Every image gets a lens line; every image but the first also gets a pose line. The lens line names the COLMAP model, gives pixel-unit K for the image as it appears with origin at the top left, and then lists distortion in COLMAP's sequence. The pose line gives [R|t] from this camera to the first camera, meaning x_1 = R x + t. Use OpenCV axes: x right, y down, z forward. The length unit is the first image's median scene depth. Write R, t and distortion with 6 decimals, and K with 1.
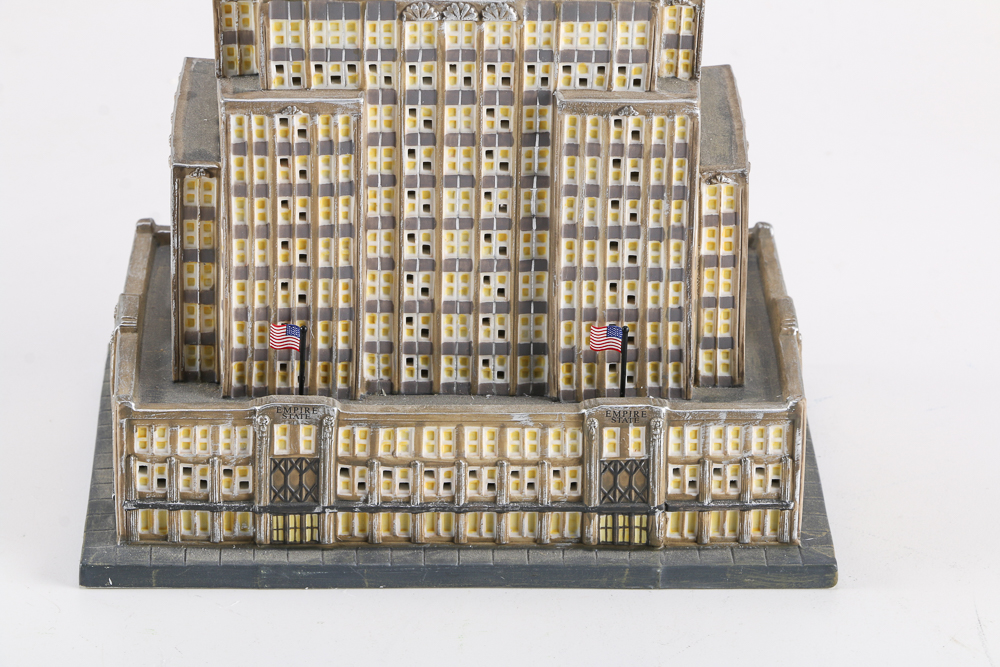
lens RADIAL K [[4631.3, 0, 500.0], [0, 4631.3, 333.5], [0, 0, 1]] dist [0.915247, 1.452962]
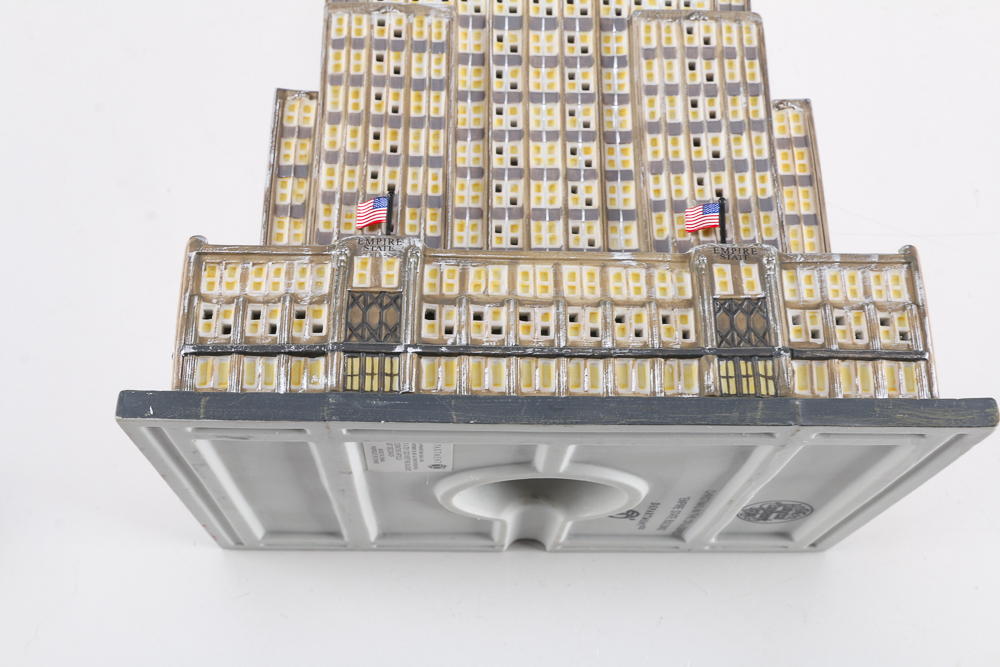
lens RADIAL K [[1216.2, 0, 500.0], [0, 1216.2, 333.5], [0, 0, 1]] dist [-0.079377, -0.004952]
pose [[0.999743, -0.010445, 0.020110, -0.024840], [0.021821, 0.683095, -0.730004, 0.204114], [-0.006112, 0.730255, 0.683147, 0.843308]]
